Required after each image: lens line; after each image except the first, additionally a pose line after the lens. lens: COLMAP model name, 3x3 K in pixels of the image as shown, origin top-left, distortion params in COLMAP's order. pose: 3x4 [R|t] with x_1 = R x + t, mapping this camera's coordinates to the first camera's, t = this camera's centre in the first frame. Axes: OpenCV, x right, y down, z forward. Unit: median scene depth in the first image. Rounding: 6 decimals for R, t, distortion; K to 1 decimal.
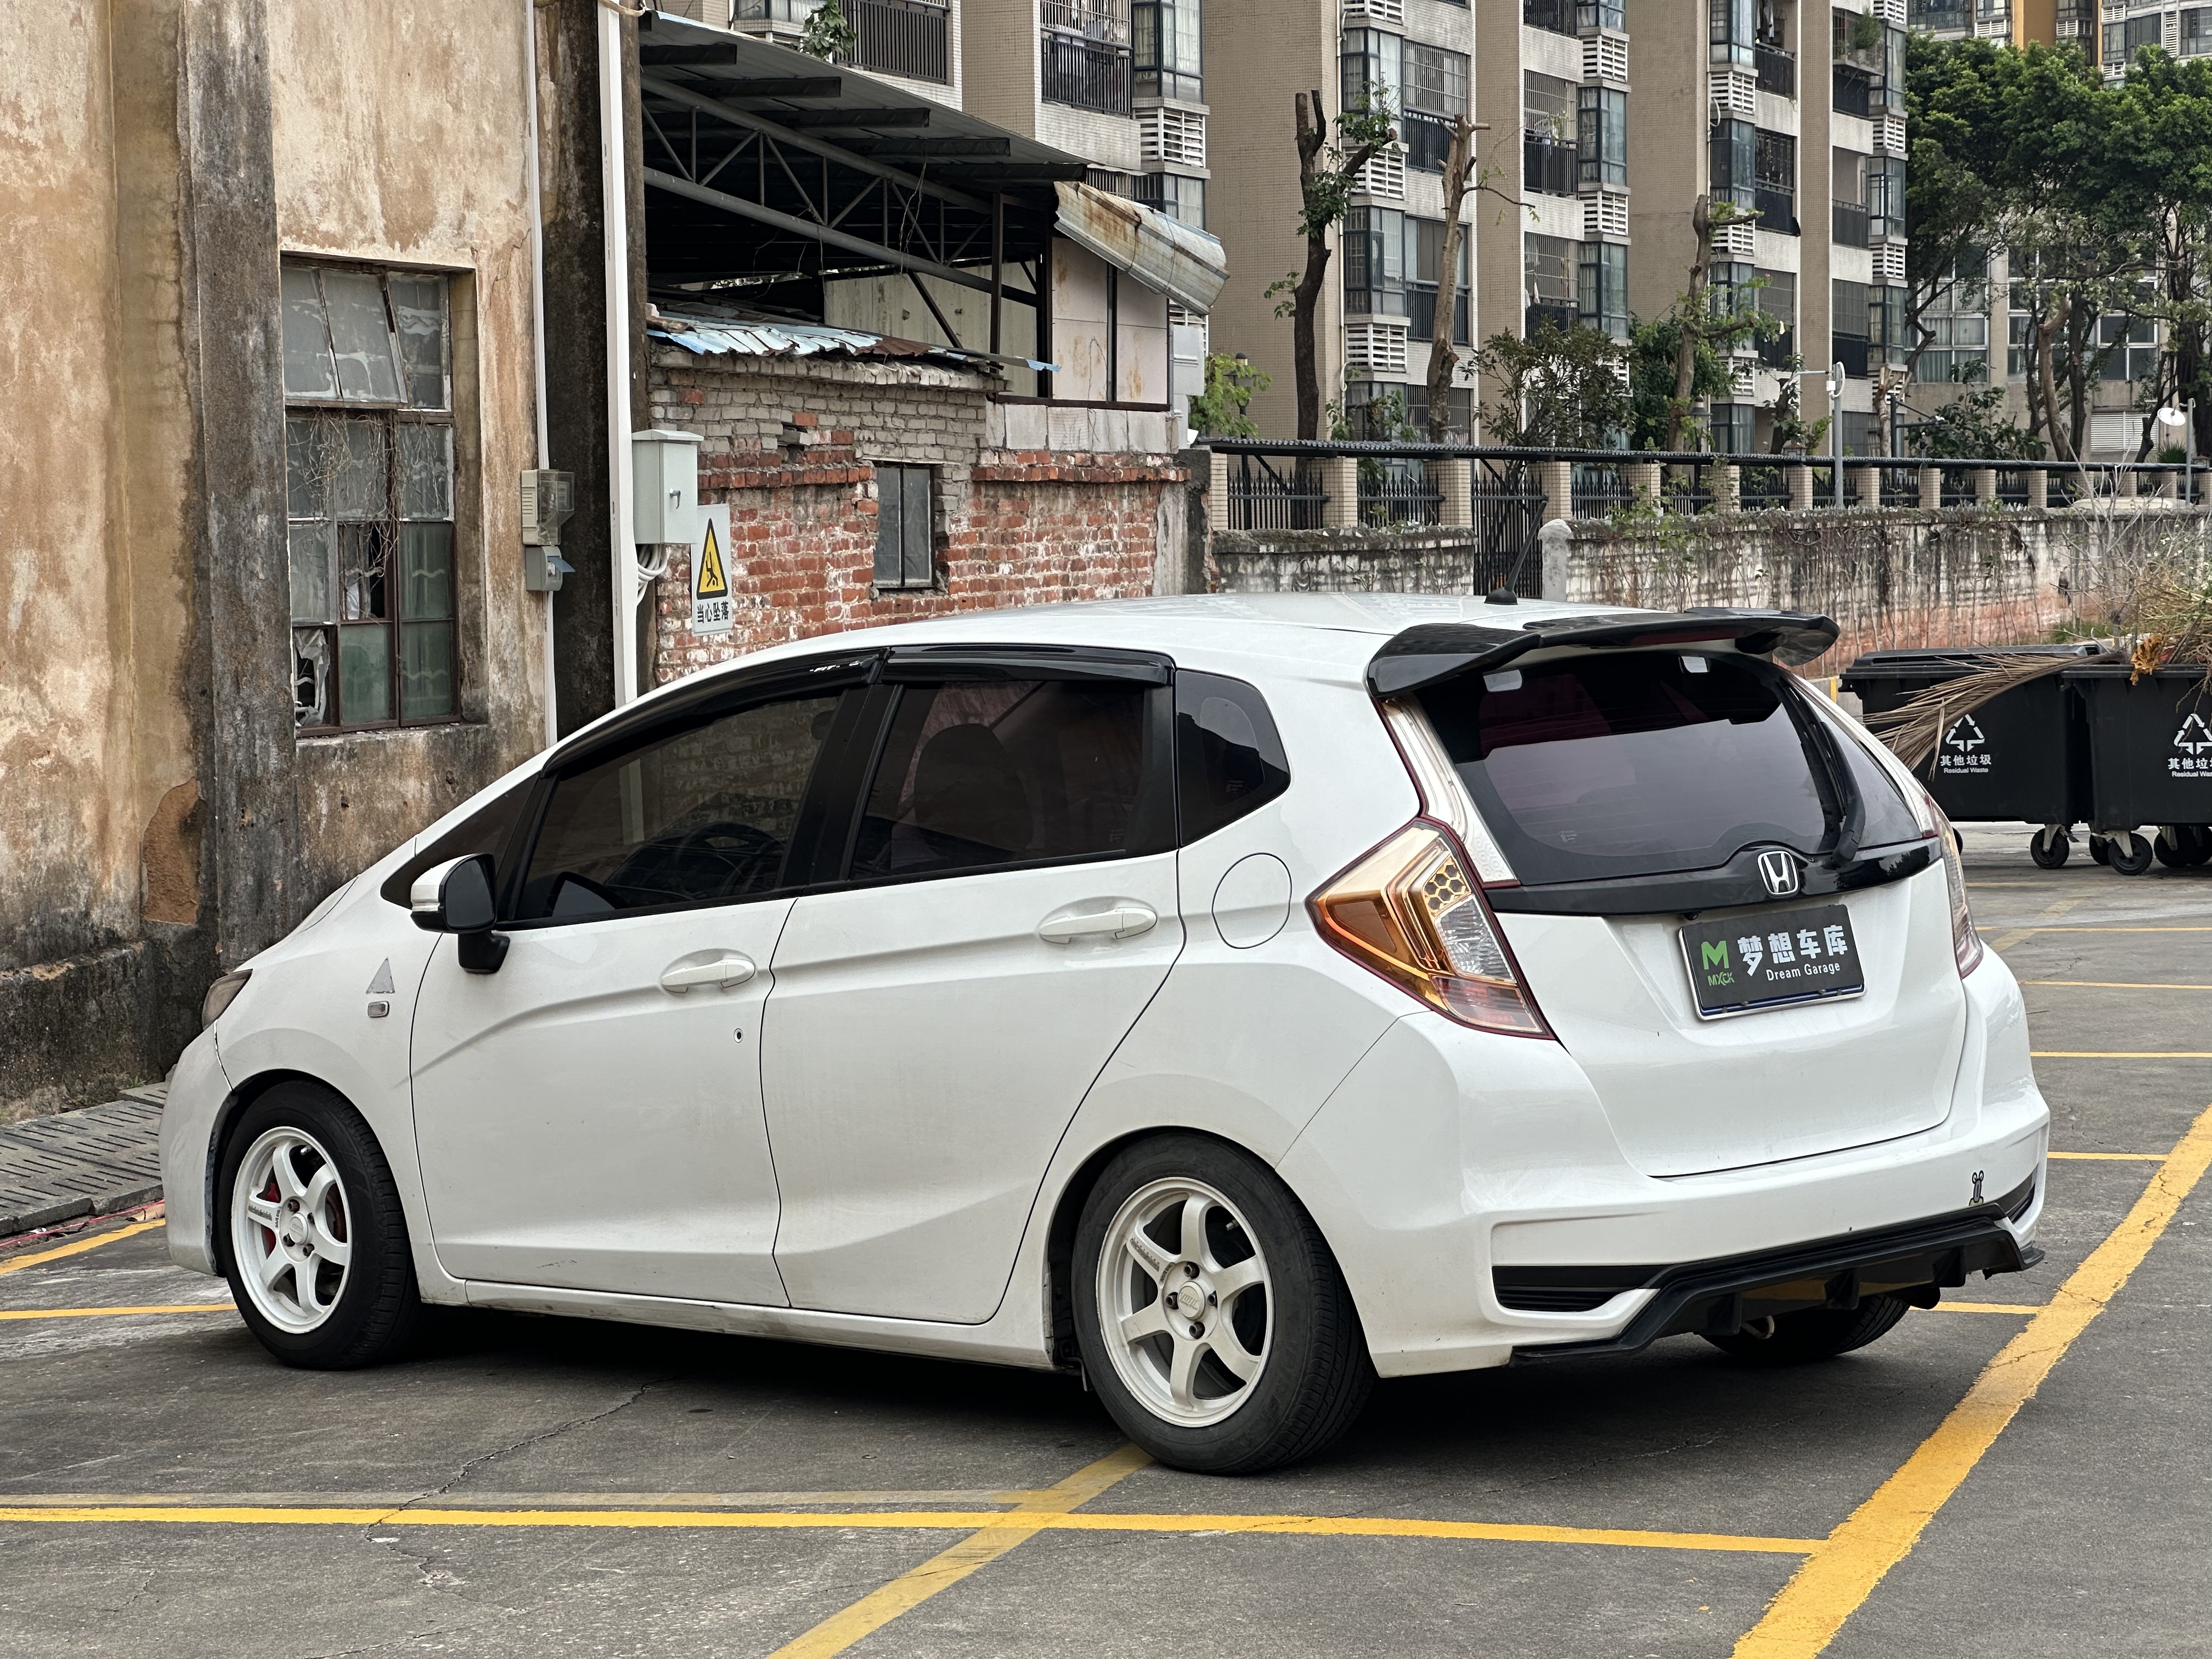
lens RADIAL K [[4894.4, 0, 1088.6], [0, 4894.4, 806.4], [0, 0, 1]] dist [0.202539, 0.000000]
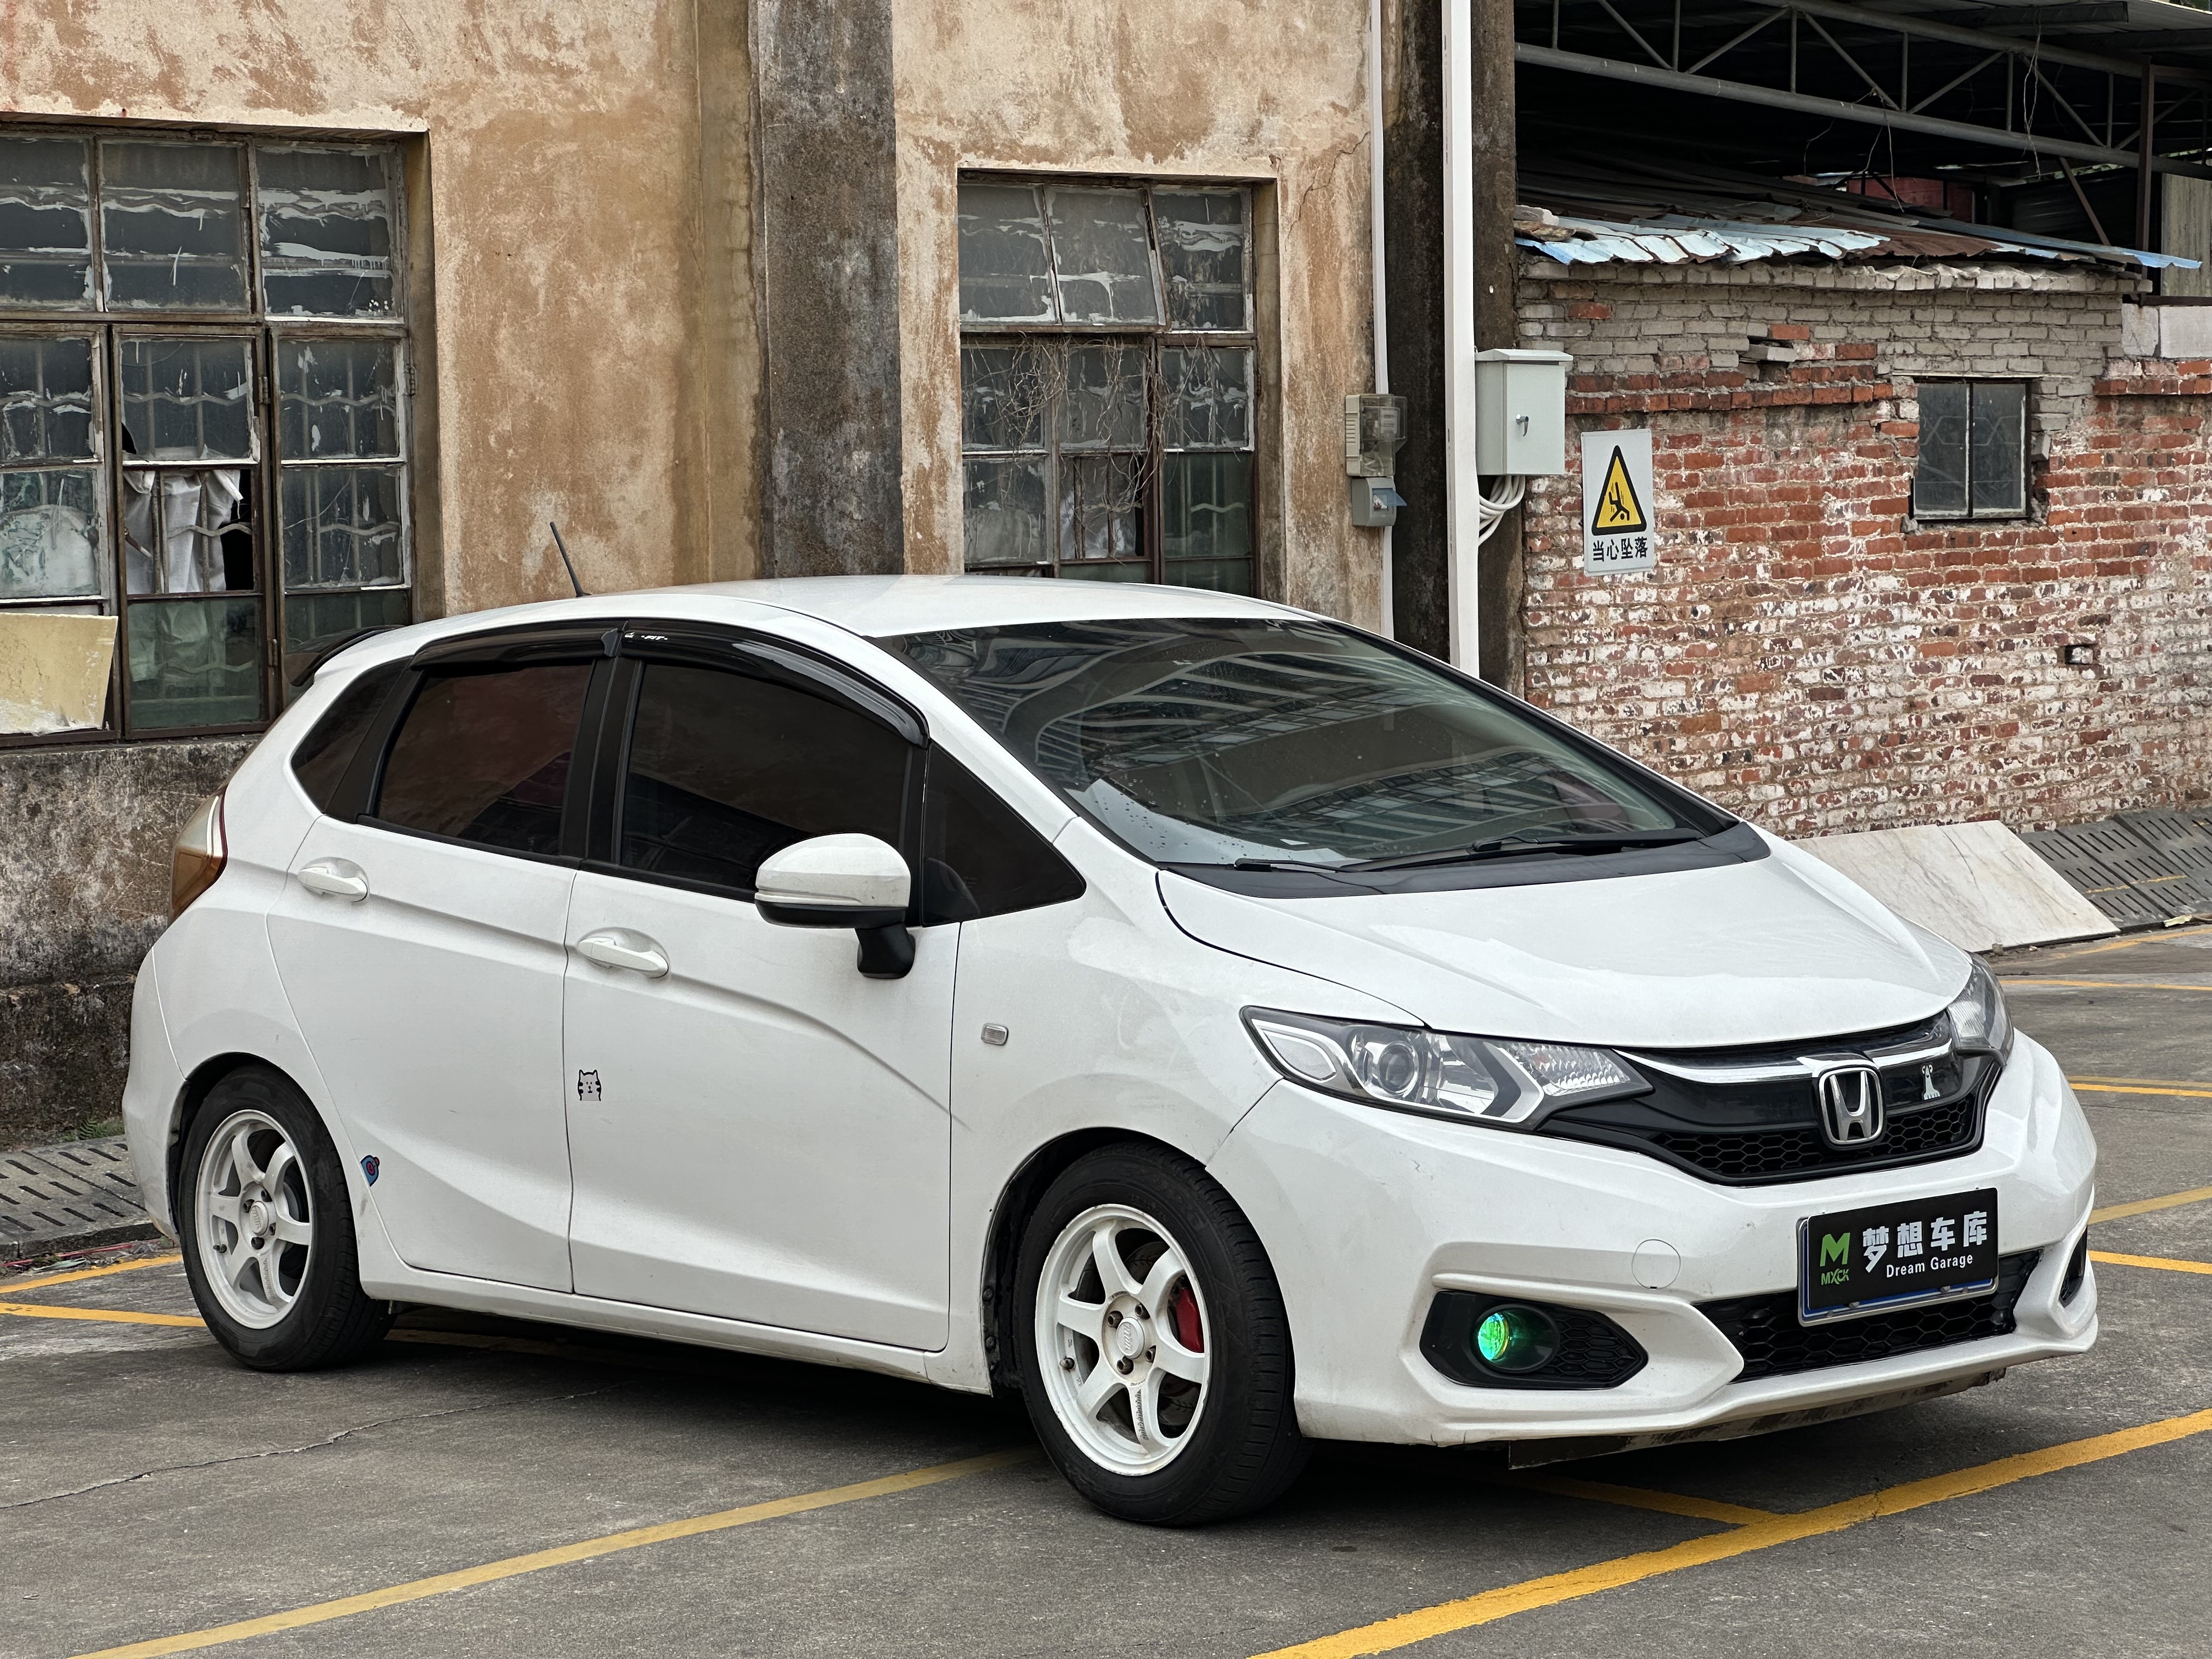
lens RADIAL K [[4894.4, 0, 1081.8], [0, 4894.4, 770.1], [0, 0, 1]] dist [0.202539, 0.000000]
pose [[0.904333, 0.028206, -0.425895, 0.230282], [-0.022063, 0.999569, 0.019349, -0.014903], [0.426257, -0.008102, 0.904566, 0.145611]]
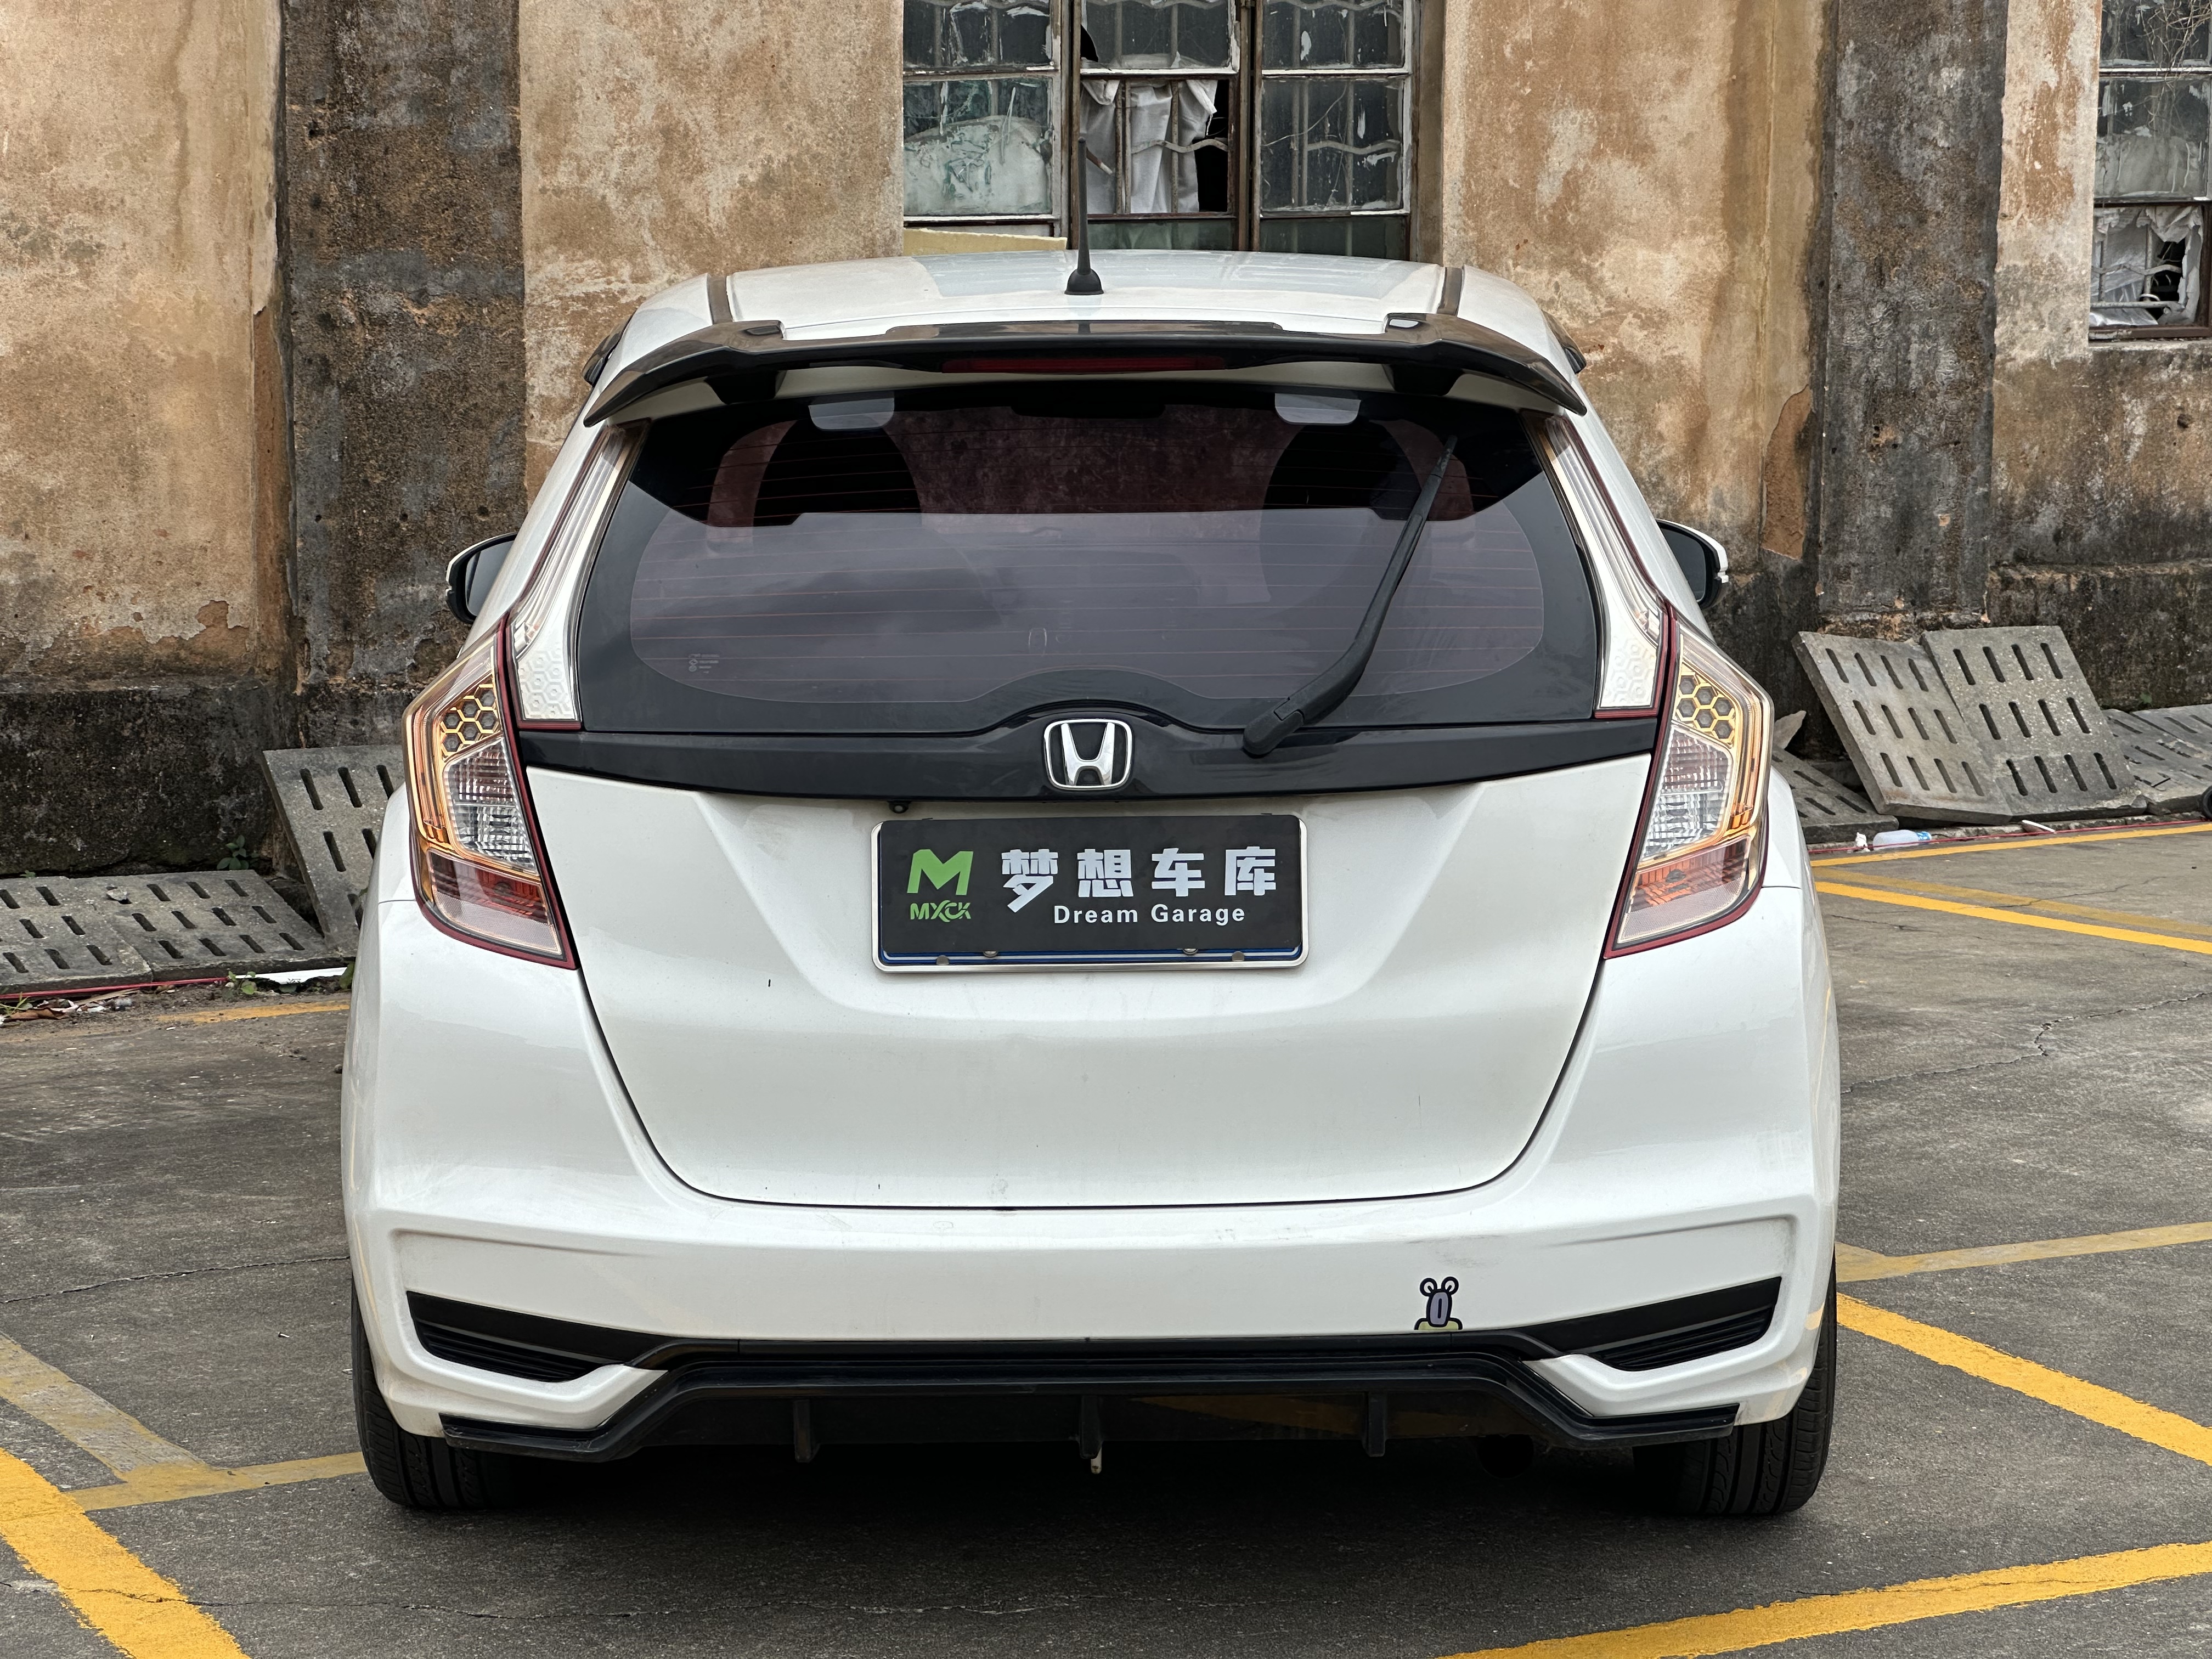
lens RADIAL K [[4894.4, 0, 1124.3], [0, 4894.4, 802.5], [0, 0, 1]] dist [0.202539, 0.000000]
pose [[0.720479, 0.125915, -0.681950, 0.265124], [-0.056861, 0.990793, 0.122867, -0.026652], [0.691142, -0.049747, 0.721005, 0.257638]]
